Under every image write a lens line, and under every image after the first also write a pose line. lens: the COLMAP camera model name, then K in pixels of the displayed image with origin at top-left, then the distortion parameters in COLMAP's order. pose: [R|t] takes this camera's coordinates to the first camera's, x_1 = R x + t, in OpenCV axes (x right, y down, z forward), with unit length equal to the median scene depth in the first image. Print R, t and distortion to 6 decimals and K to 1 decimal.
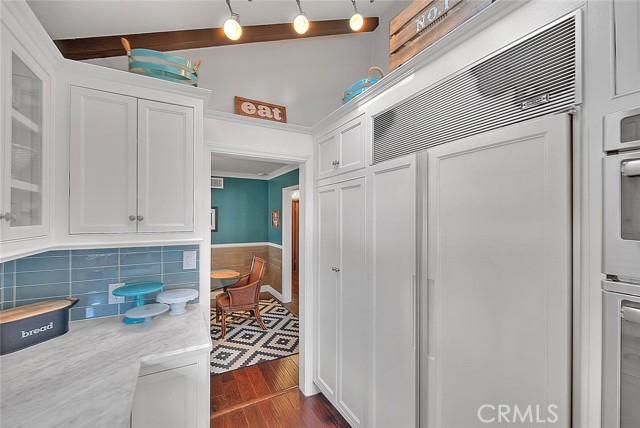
lens RADIAL K [[261.4, 0, 340.6], [0, 261.4, 218.4], [0, 0, 1]] dist [0.001731, -0.001633]
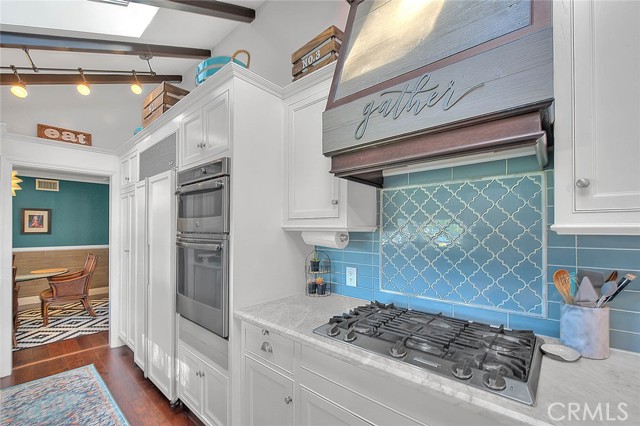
lens RADIAL K [[261.4, 0, 325.2], [0, 261.4, 228.4], [0, 0, 1]] dist [0.009361, 0.000195]
pose [[0.954292, 0.002733, 0.298863, 0.574500], [-0.003063, 0.999995, 0.000635, 0.060834], [-0.298860, -0.001521, 0.954296, -0.706889]]
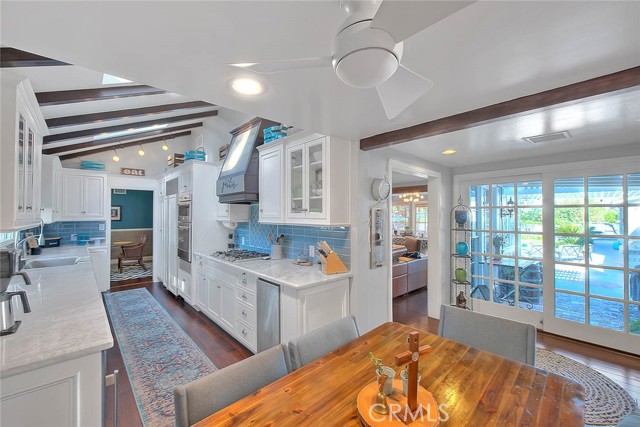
lens RADIAL K [[261.4, 0, 324.5], [0, 261.4, 212.4], [0, 0, 1]] dist [0.001731, -0.001633]
pose [[0.983568, 0.003466, 0.180505, 1.144474], [-0.002219, 0.999972, -0.007111, 0.012821], [-0.180525, 0.006593, 0.983548, -1.983361]]
